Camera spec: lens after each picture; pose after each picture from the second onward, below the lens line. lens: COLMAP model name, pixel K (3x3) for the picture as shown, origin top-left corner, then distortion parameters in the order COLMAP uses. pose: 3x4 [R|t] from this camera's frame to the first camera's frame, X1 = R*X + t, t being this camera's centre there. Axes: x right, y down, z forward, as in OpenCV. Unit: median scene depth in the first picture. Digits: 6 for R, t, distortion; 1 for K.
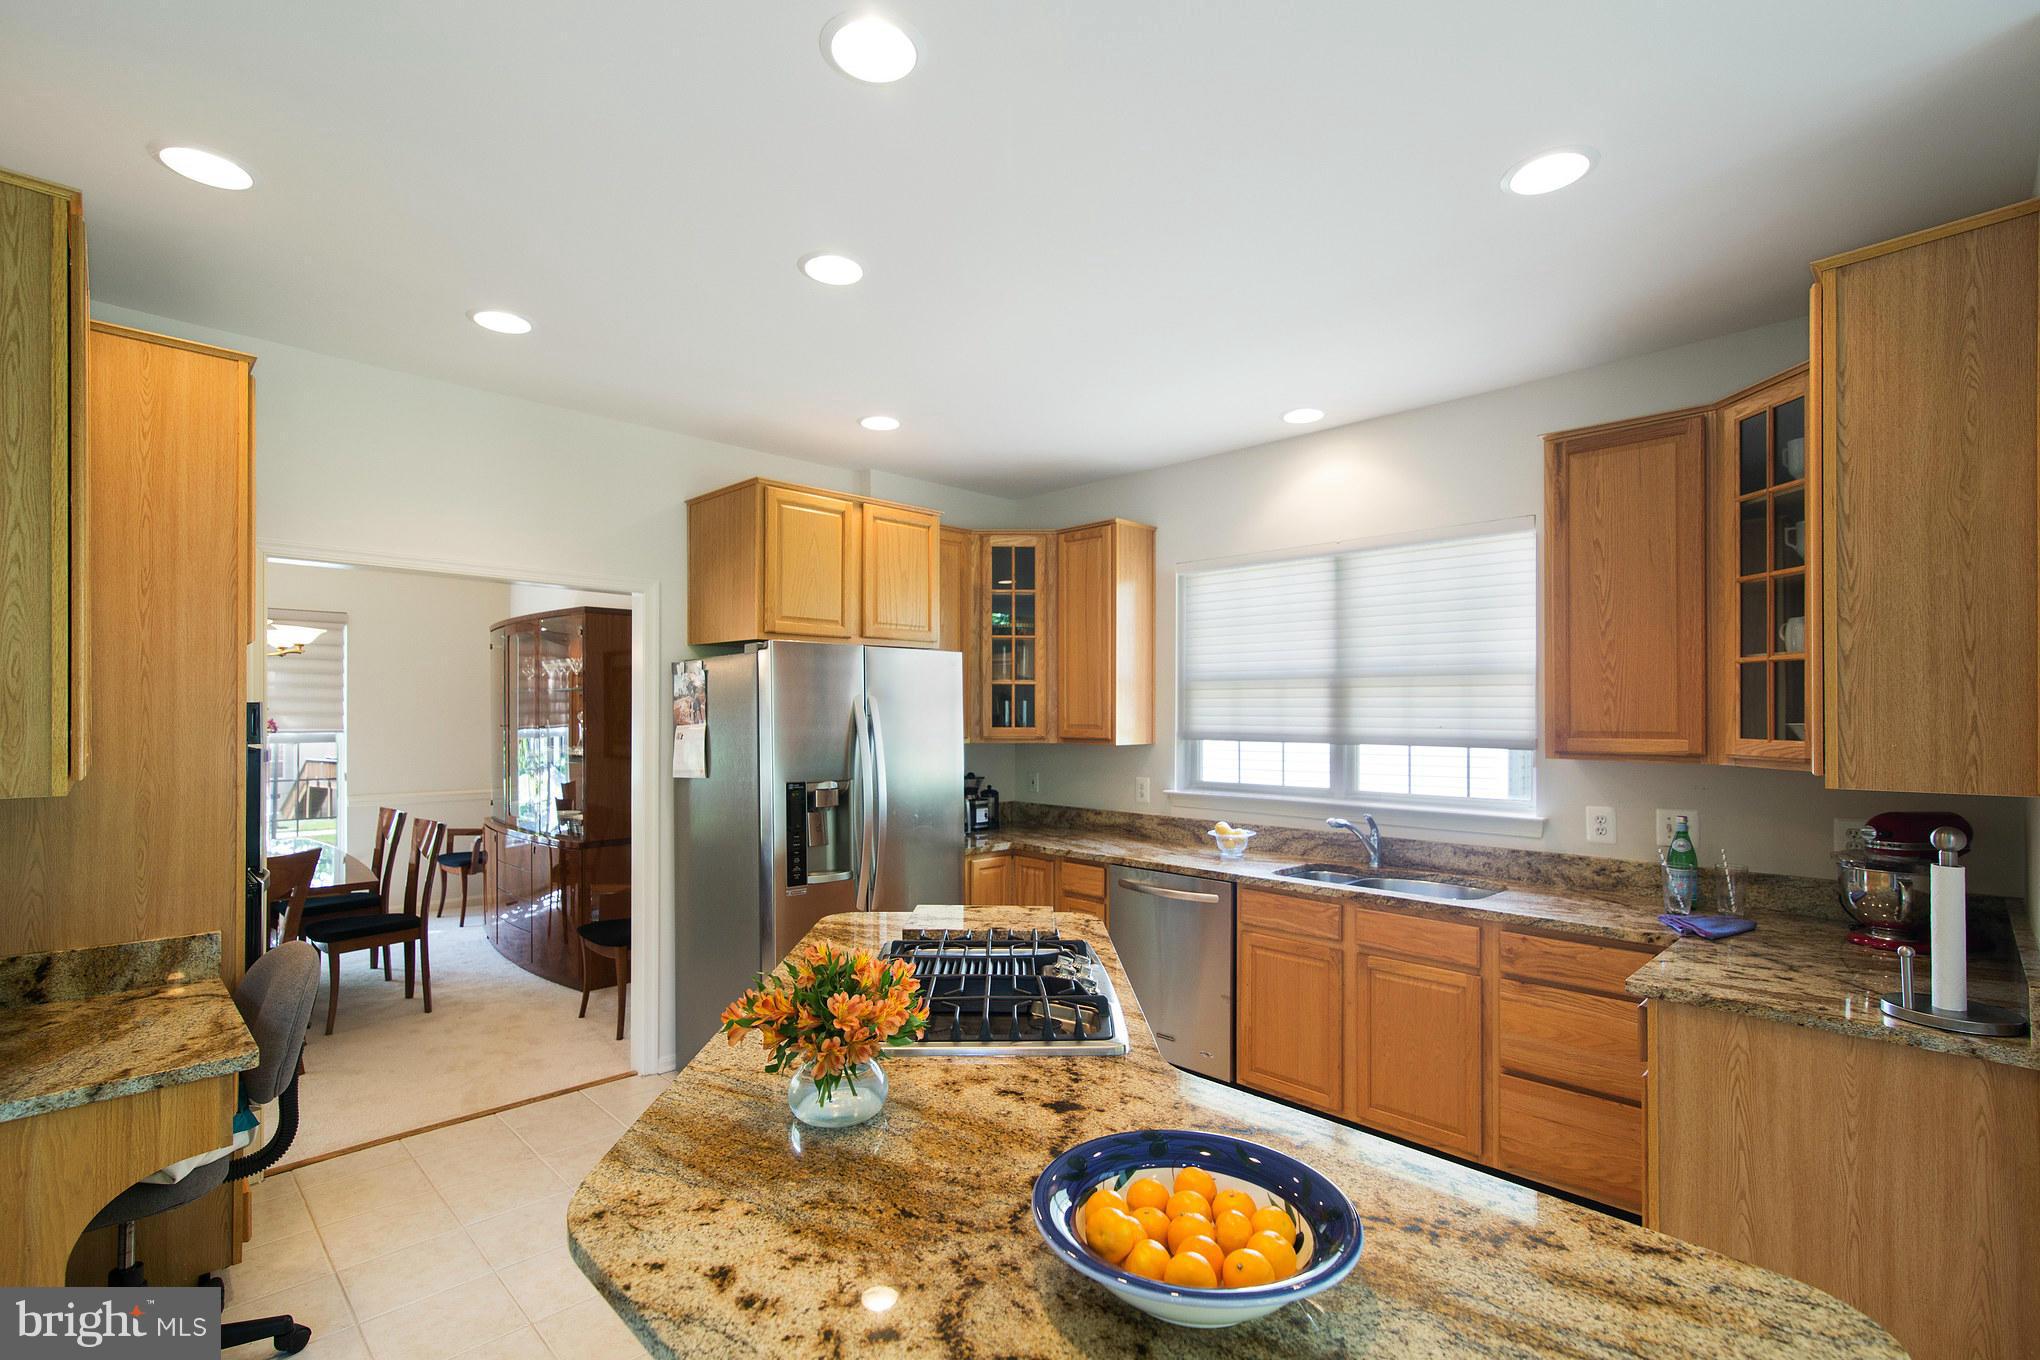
lens RADIAL K [[928.7, 0, 1023.3], [0, 928.7, 702.1], [0, 0, 1]] dist [0.005523, 0.000172]
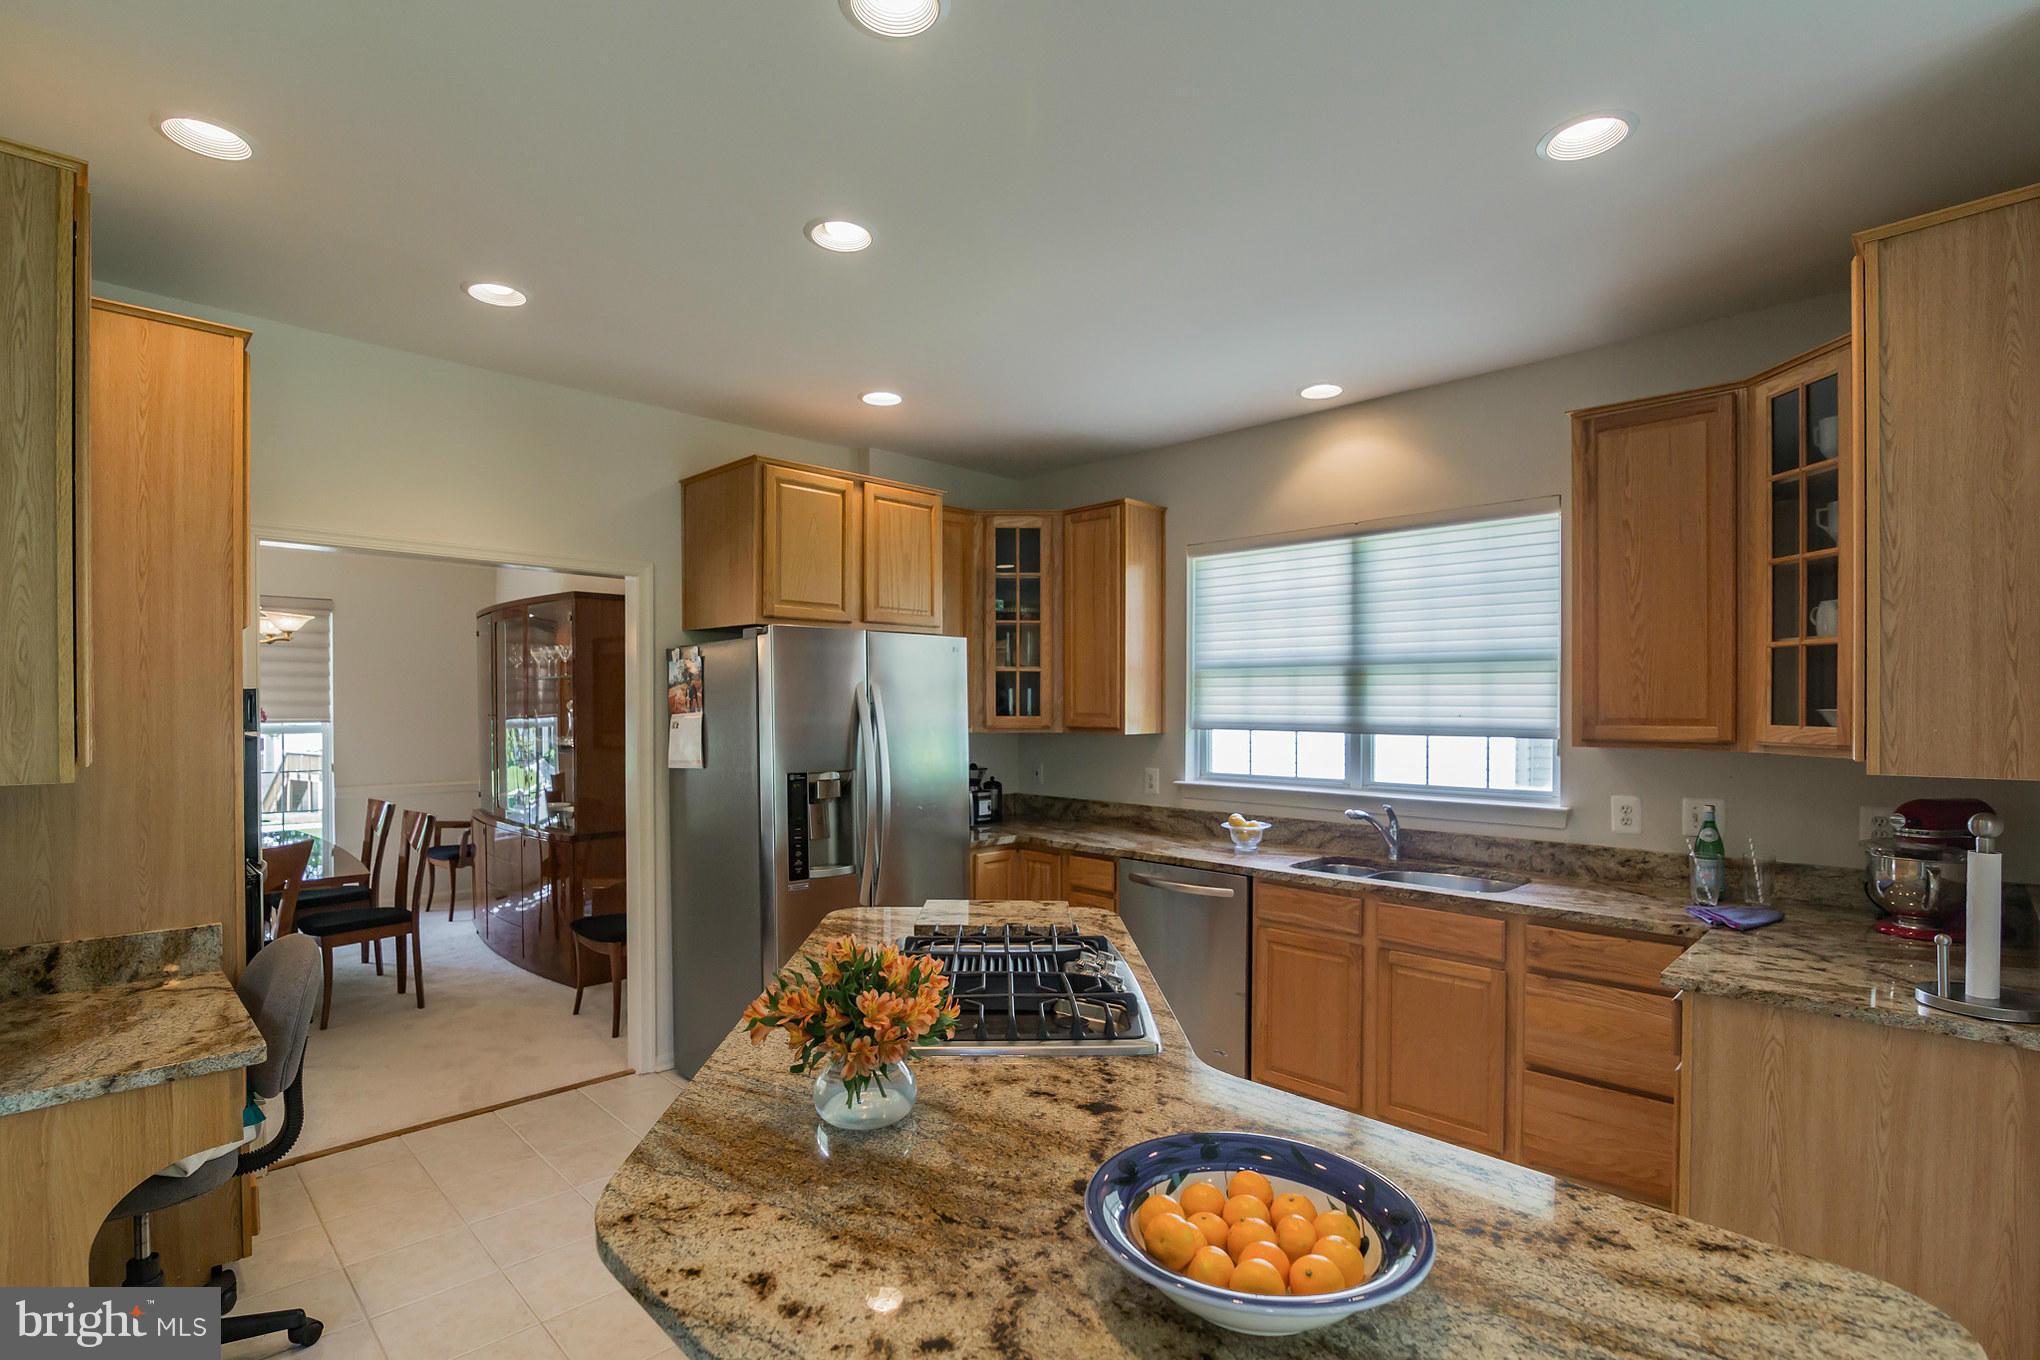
lens RADIAL K [[958.3, 0, 1012.6], [0, 958.3, 706.7], [0, 0, 1]] dist [-0.022959, 0.000634]
pose [[0.999998, -0.001524, -0.000841, -0.030167], [0.001536, 0.999892, 0.014589, 0.005523], [0.000819, -0.014591, 0.999893, 0.016960]]
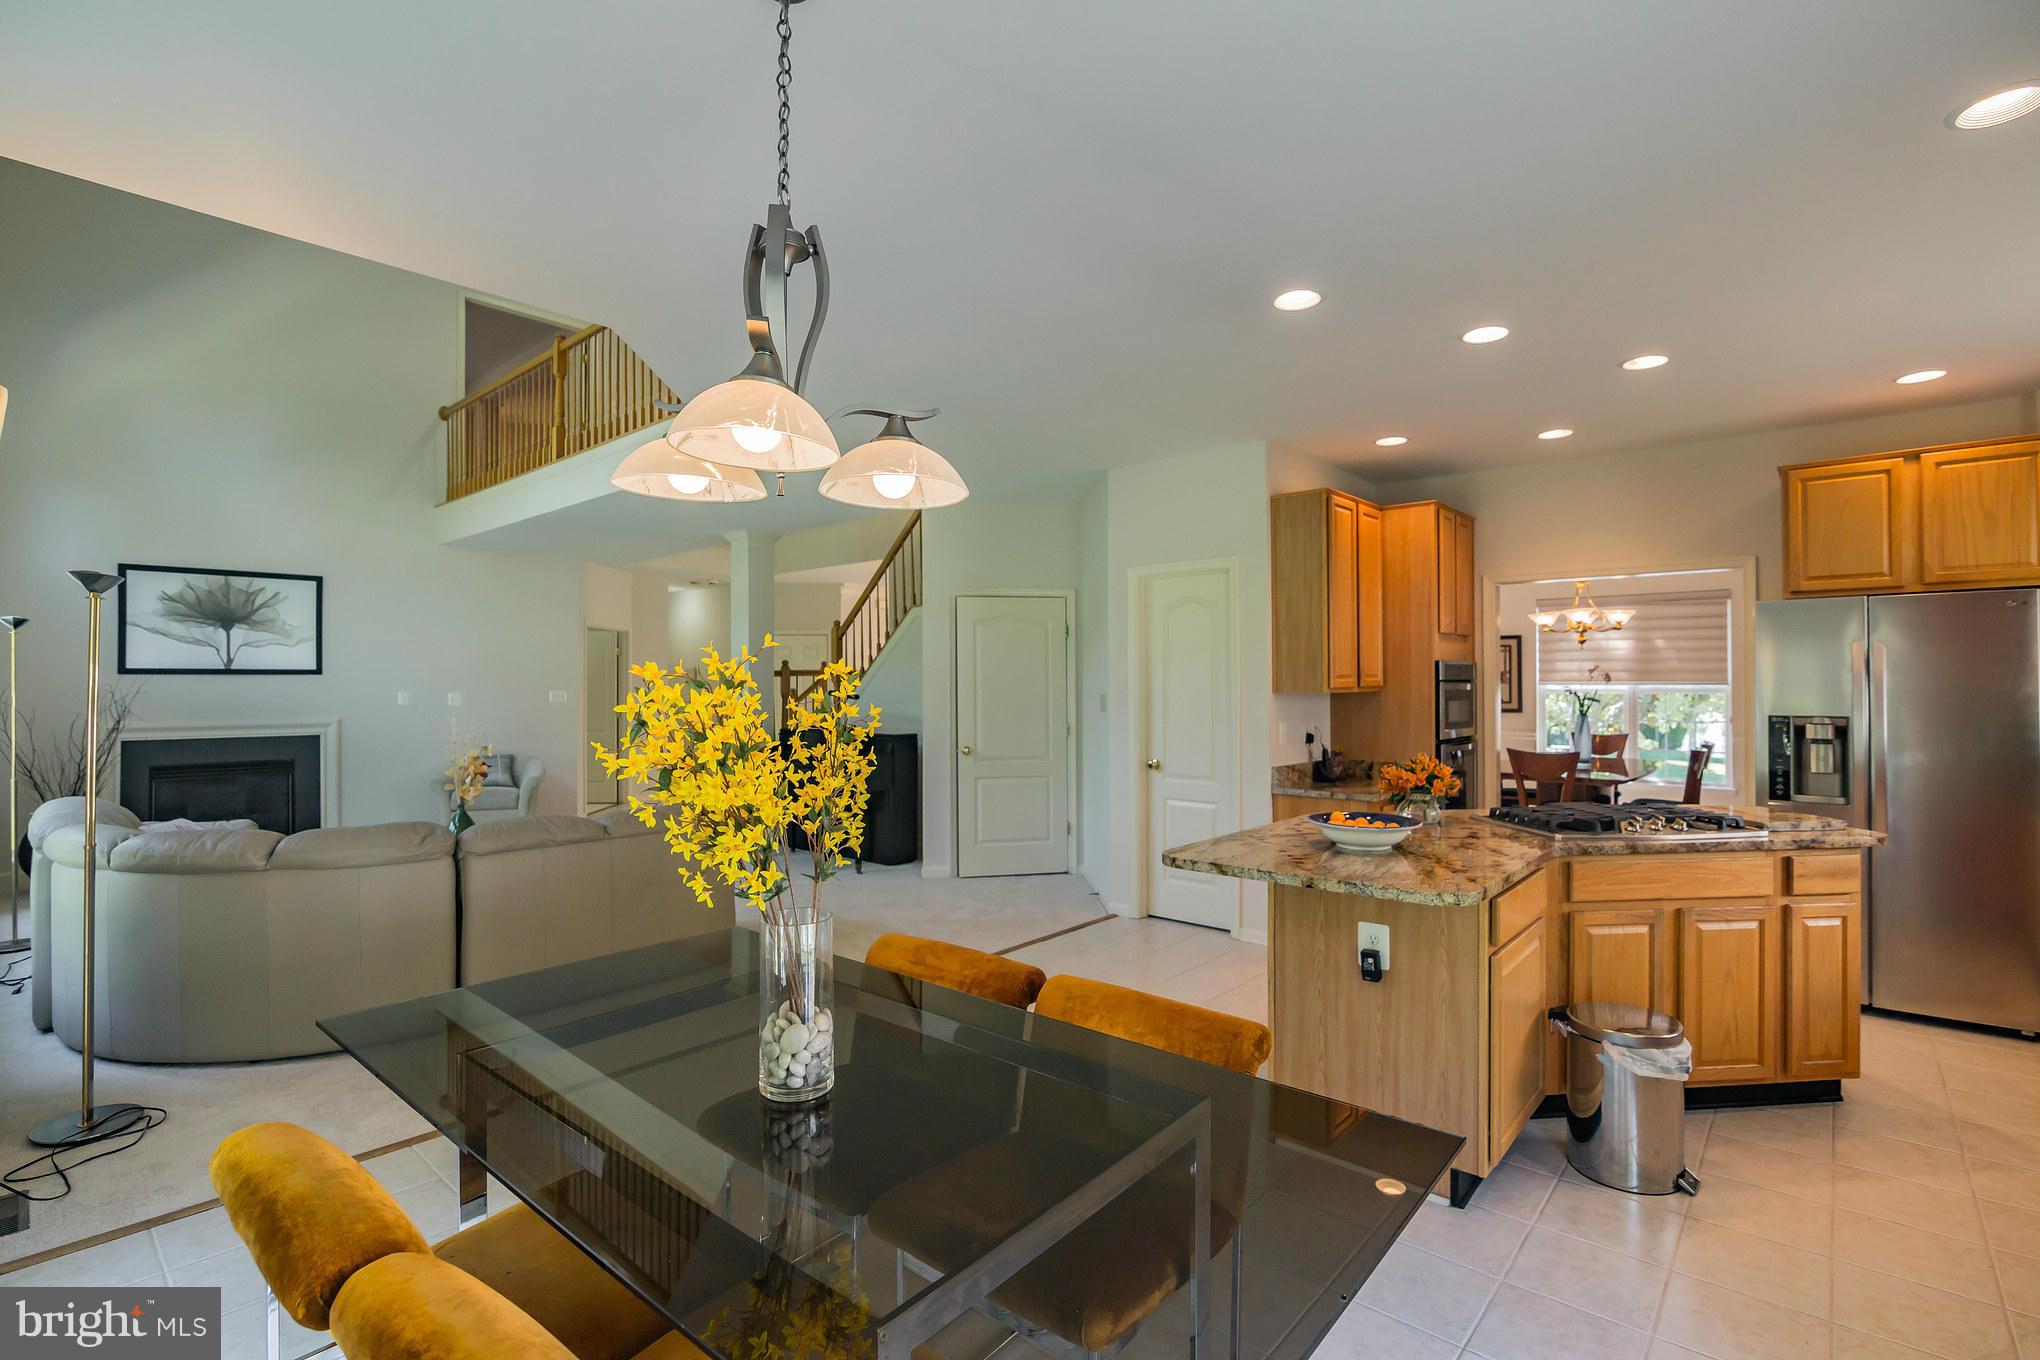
lens RADIAL K [[928.7, 0, 1018.6], [0, 928.7, 684.9], [0, 0, 1]] dist [0.005523, 0.000172]
pose [[0.054378, -0.000368, -0.998520, 1.321404], [0.019167, 0.999816, 0.000675, 0.035545], [0.998336, -0.019176, 0.054375, -0.095714]]
